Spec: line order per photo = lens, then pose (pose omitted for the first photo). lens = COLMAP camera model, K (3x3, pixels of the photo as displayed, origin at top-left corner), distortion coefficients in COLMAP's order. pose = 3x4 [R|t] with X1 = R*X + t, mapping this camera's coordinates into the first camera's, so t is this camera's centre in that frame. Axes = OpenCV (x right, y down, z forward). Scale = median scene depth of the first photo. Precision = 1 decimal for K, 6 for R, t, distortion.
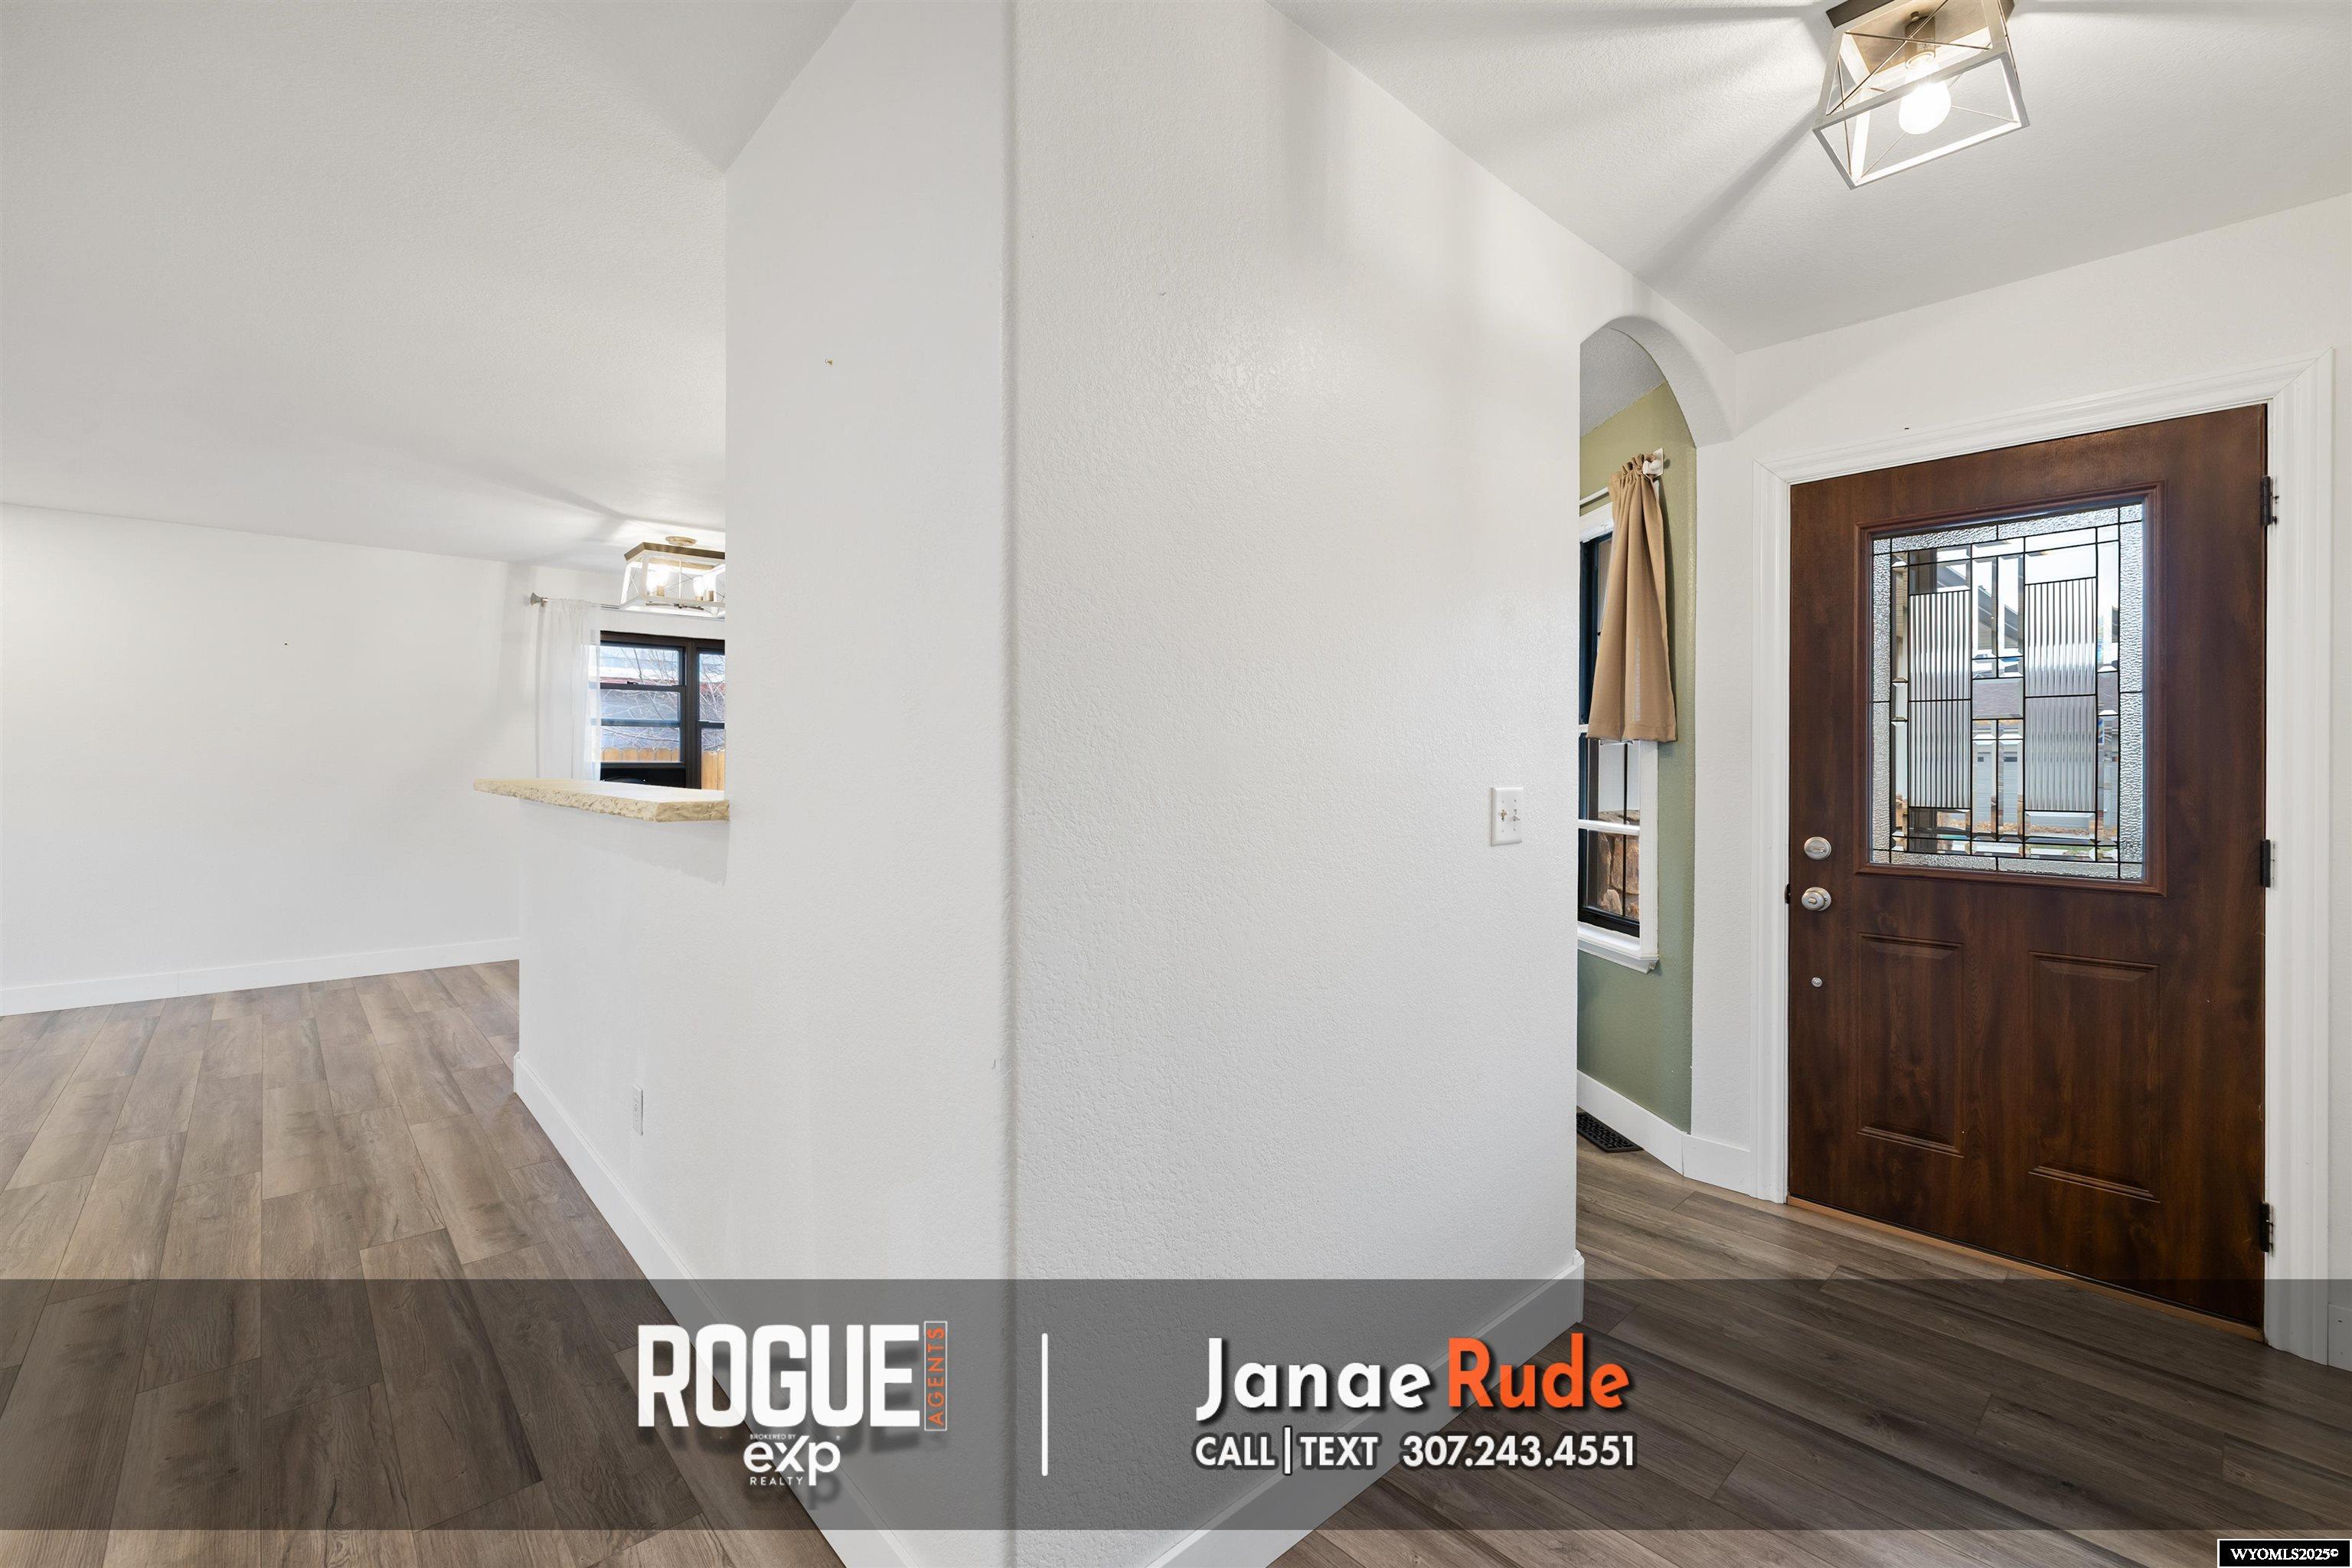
lens RADIAL K [[1011.0, 0, 1170.1], [0, 1011.0, 737.5], [0, 0, 1]] dist [0.003556, 0.000860]
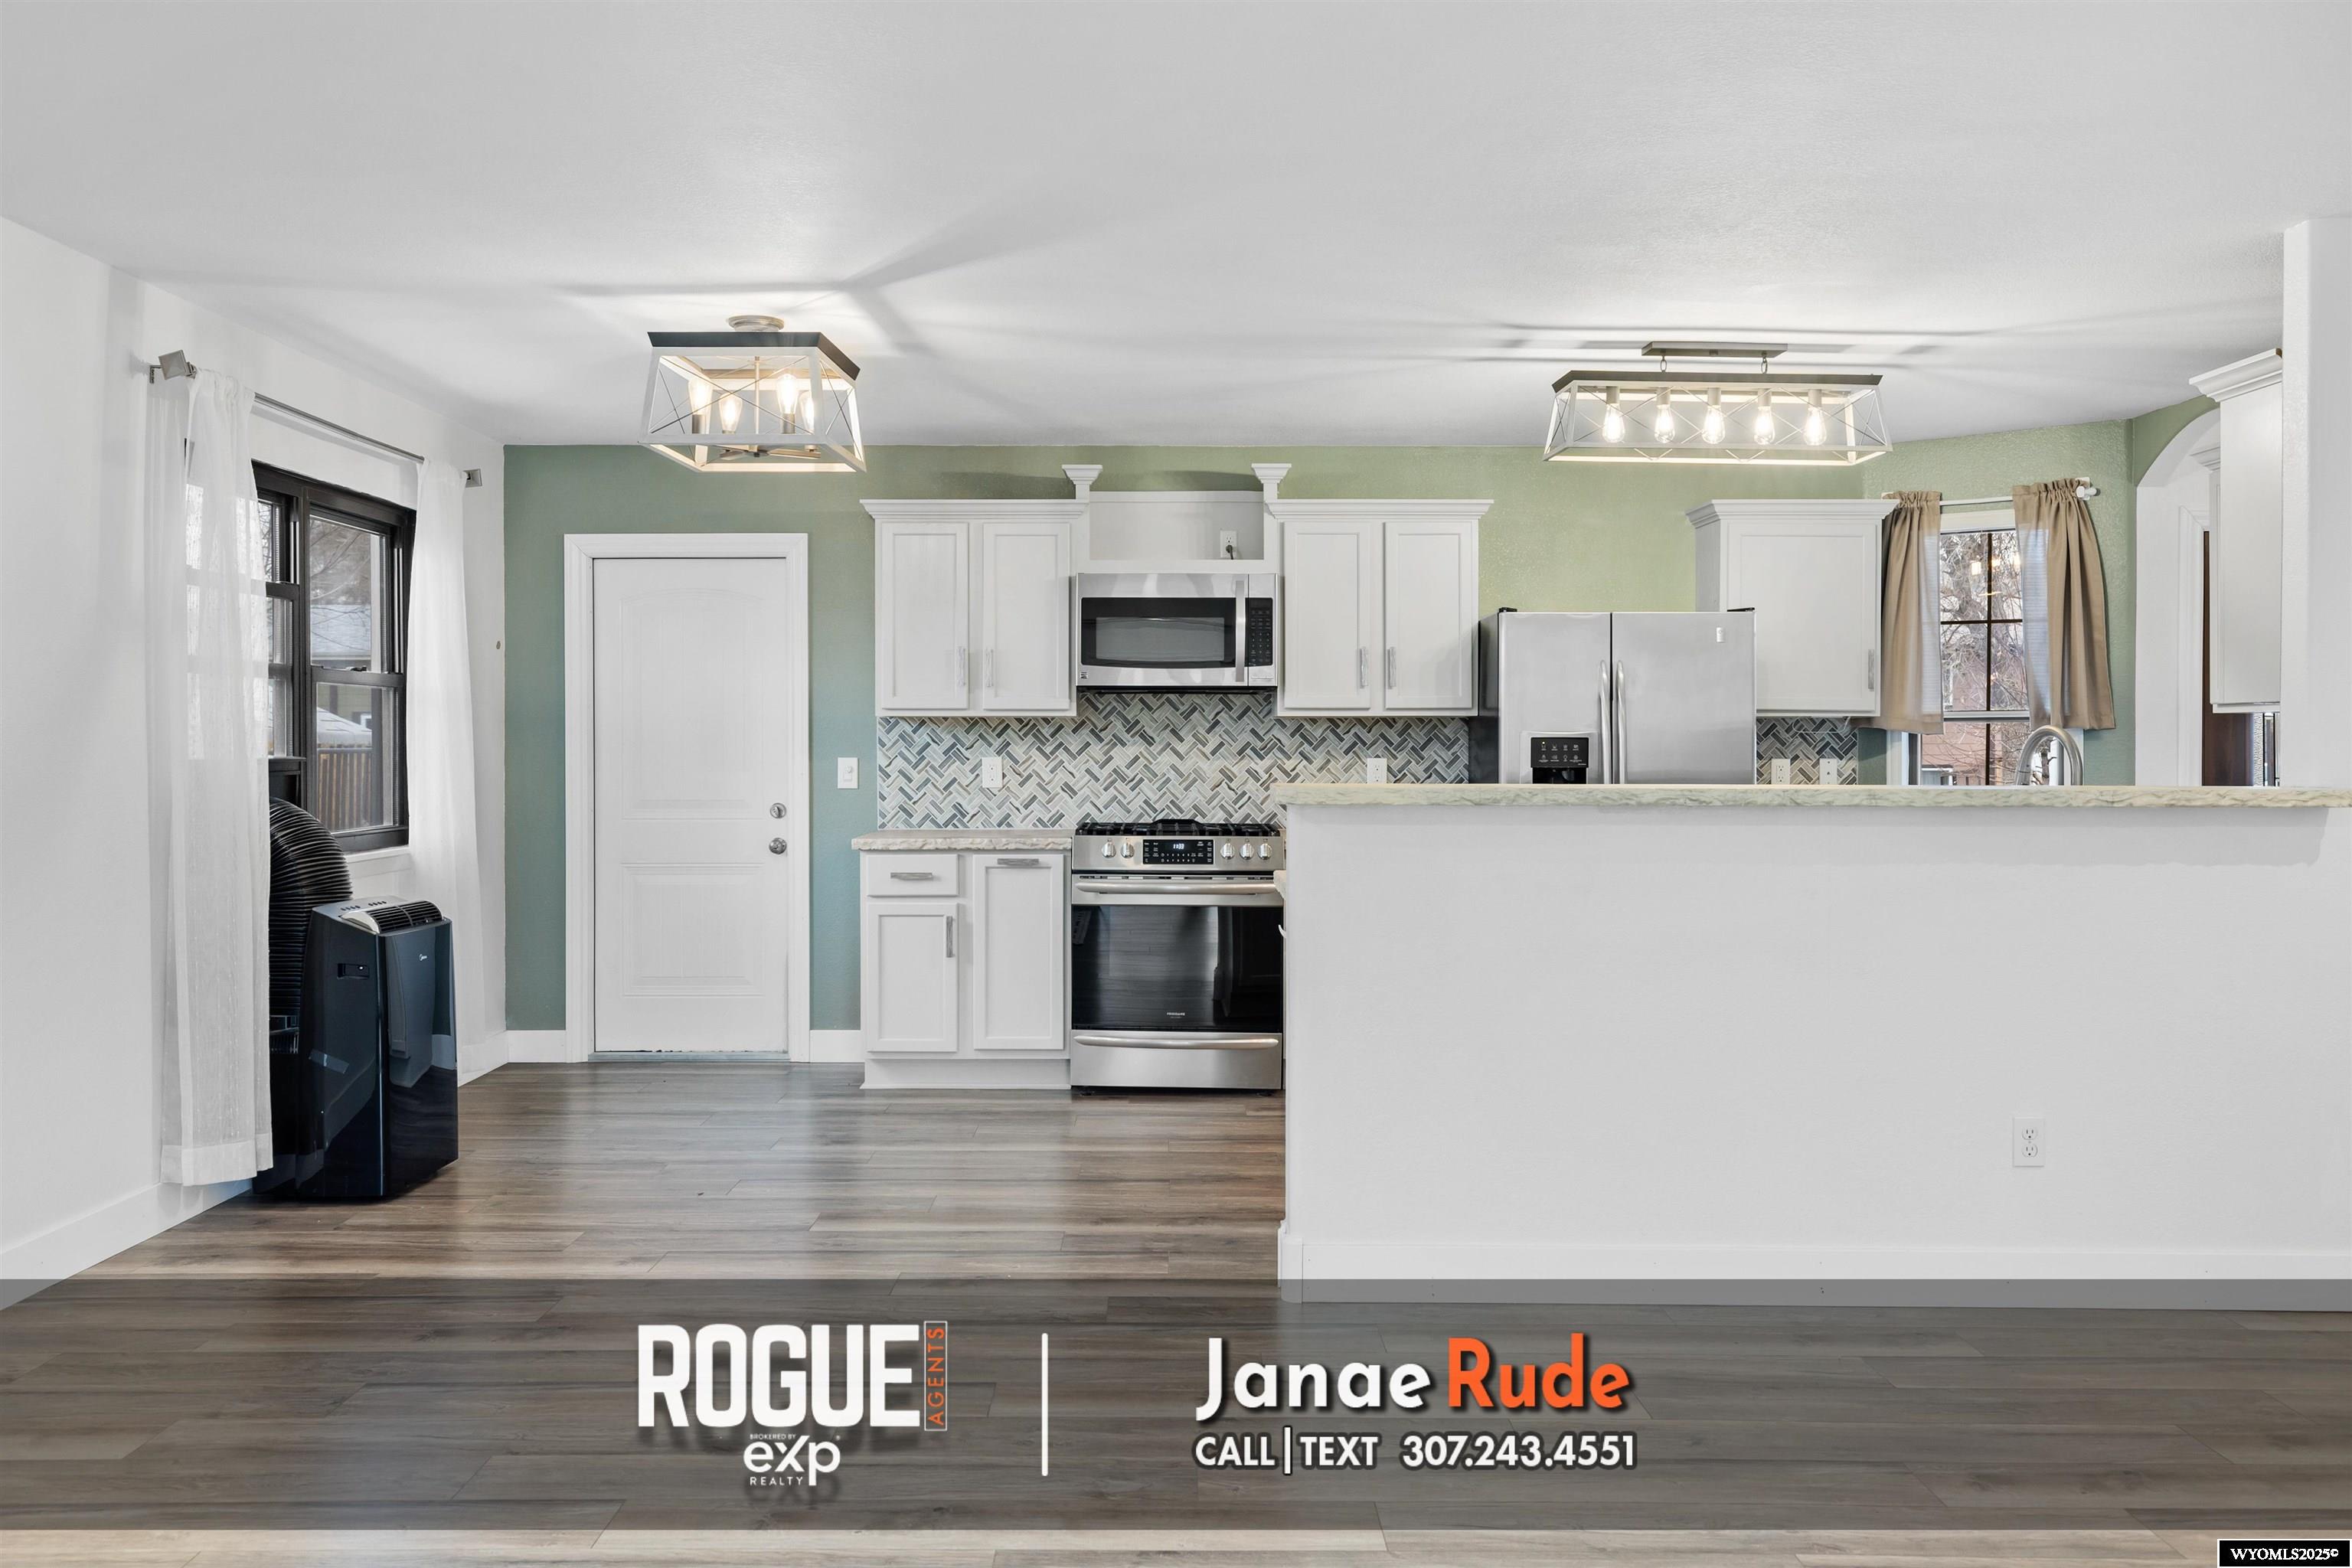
lens RADIAL K [[1768.7, 0, 1140.6], [0, 1768.7, 740.2], [0, 0, 1]] dist [0.000558, -0.005200]
pose [[0.677699, -0.003392, 0.735332, -1.994285], [-0.008809, 0.999880, 0.012730, -0.000185], [-0.735287, -0.015104, 0.677588, 0.473696]]
